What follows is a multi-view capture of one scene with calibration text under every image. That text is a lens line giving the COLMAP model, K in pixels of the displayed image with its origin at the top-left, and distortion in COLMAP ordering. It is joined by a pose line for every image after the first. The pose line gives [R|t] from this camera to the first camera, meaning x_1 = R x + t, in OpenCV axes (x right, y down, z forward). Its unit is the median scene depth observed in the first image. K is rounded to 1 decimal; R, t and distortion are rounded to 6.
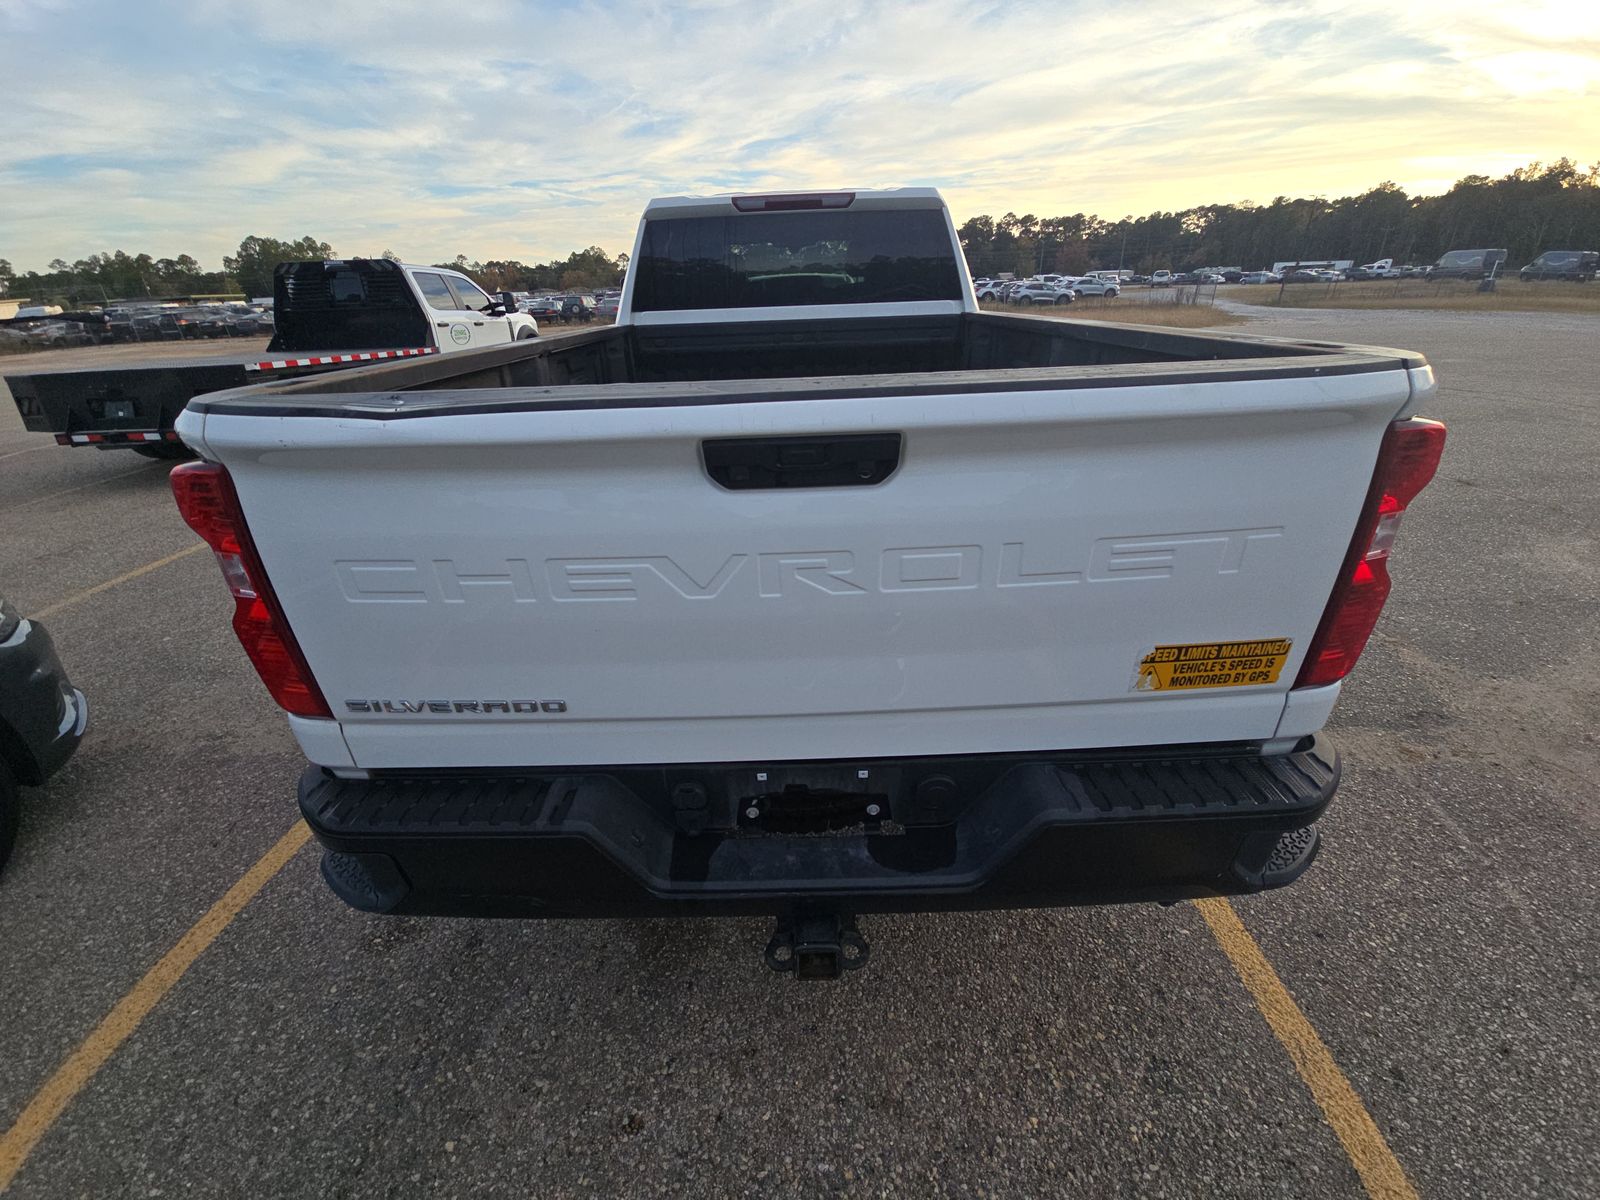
lens RADIAL K [[623.8, 0, 788.8], [0, 623.8, 594.2], [0, 0, 1]] dist [0.065915, -0.030601]
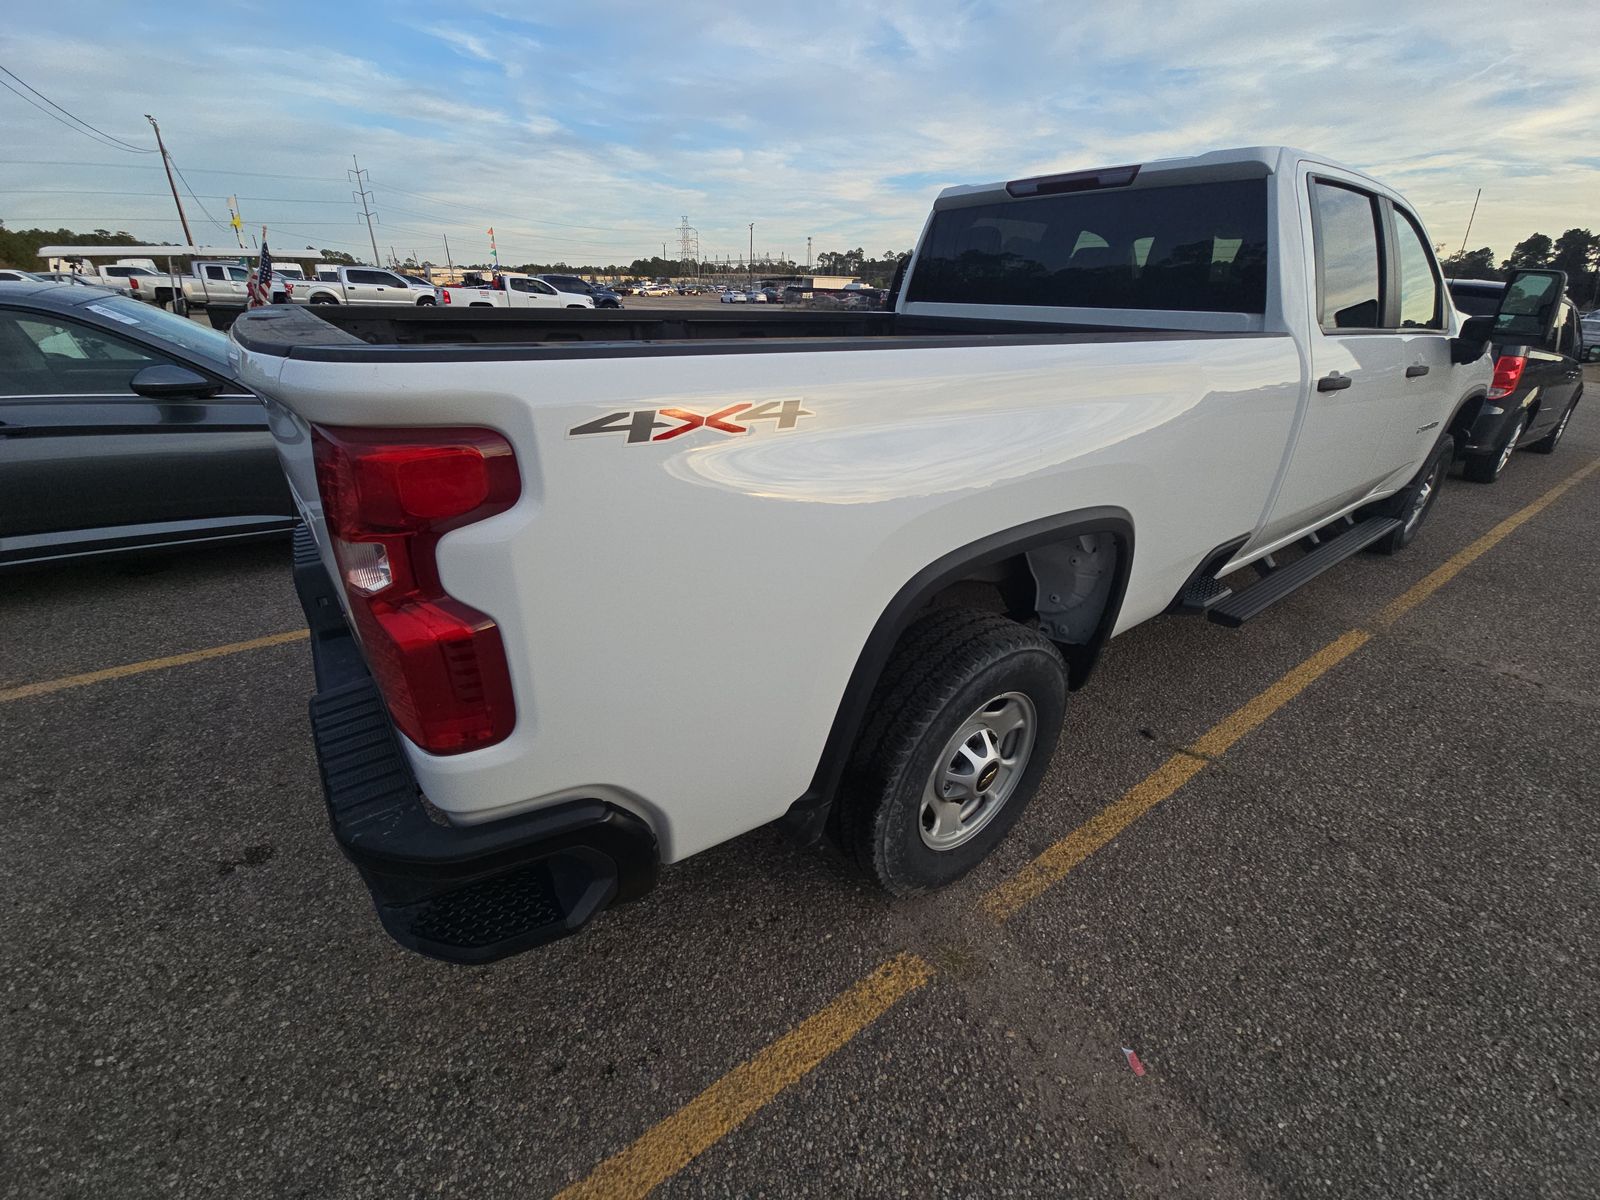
lens RADIAL K [[623.8, 0, 788.8], [0, 623.8, 594.2], [0, 0, 1]] dist [0.065915, -0.030601]
pose [[0.604634, 0.388375, -0.695401, 0.172032], [-0.387997, 0.906091, 0.168690, -0.037346], [0.695612, 0.167818, 0.698542, 0.075946]]
